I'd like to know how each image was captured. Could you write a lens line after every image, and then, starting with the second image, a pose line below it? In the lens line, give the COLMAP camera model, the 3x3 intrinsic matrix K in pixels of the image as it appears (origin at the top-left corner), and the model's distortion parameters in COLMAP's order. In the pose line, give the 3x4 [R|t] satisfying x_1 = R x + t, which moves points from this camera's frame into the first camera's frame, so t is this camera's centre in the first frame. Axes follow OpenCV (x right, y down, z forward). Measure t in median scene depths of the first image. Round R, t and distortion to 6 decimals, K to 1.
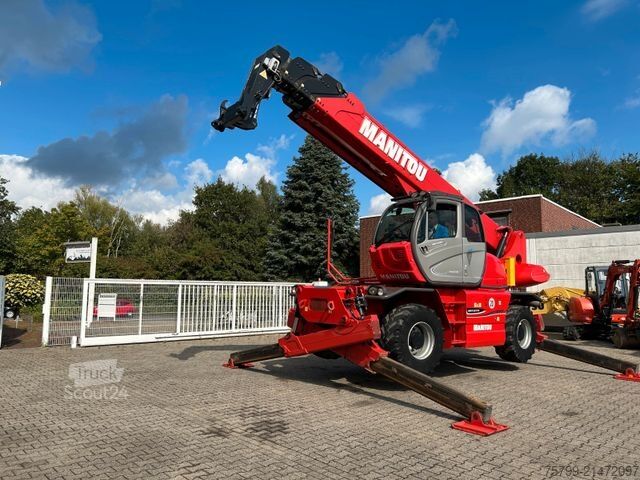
lens RADIAL K [[476.7, 0, 311.6], [0, 476.7, 243.9], [0, 0, 1]] dist [0.054502, -0.055910]
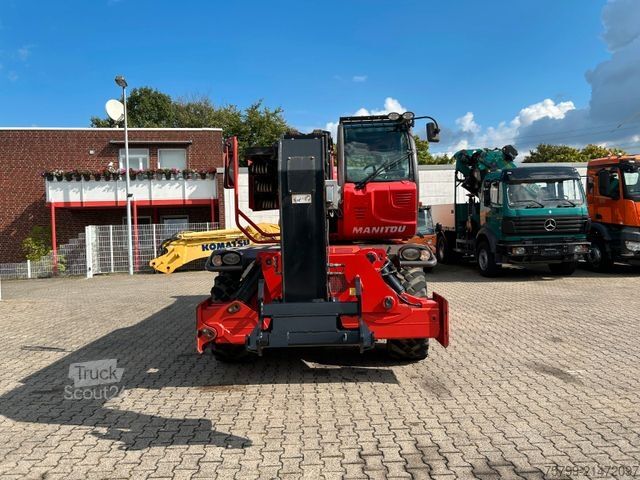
lens RADIAL K [[481.3, 0, 327.7], [0, 481.3, 236.8], [0, 0, 1]] dist [0.054601, -0.066373]
pose [[0.638544, -0.039003, 0.768596, -0.172647], [-0.044379, 0.995187, 0.087371, 0.022874], [-0.768304, -0.089899, 0.633740, 0.238680]]
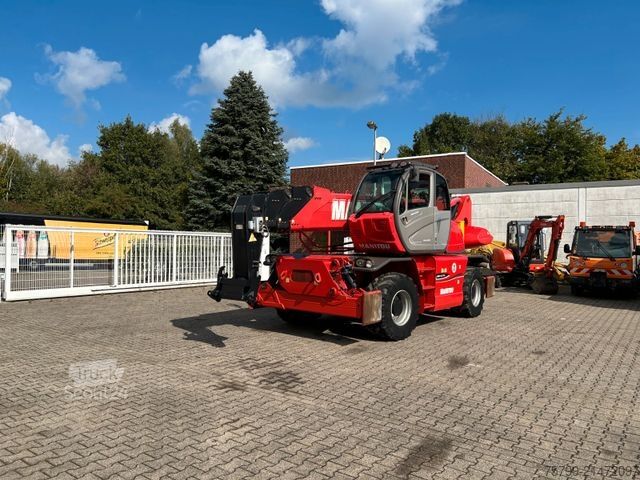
lens RADIAL K [[478.1, 0, 320.7], [0, 478.1, 247.2], [0, 0, 1]] dist [0.041914, -0.037234]
pose [[0.978858, 0.005545, 0.204468, -0.059783], [-0.027850, 0.993936, 0.106371, 0.001637], [-0.202638, -0.109817, 0.973077, 0.014620]]
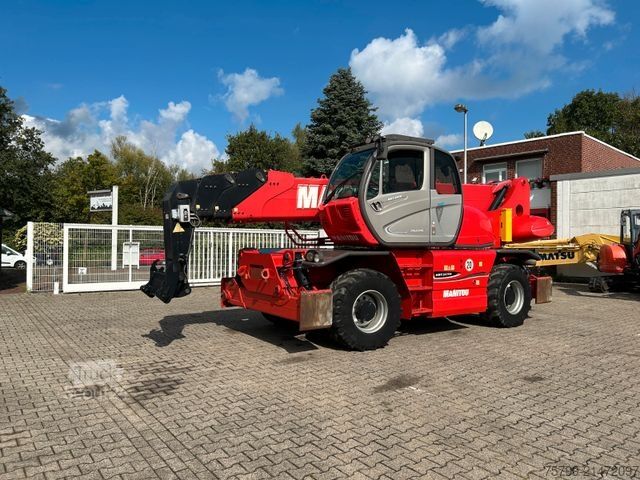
lens RADIAL K [[476.7, 0, 311.6], [0, 476.7, 243.9], [0, 0, 1]] dist [0.054502, -0.055910]
pose [[0.995260, 0.001978, -0.097226, 0.076168], [0.007993, 0.994746, 0.102058, 0.011560], [0.096917, -0.102352, 0.990016, 0.055880]]
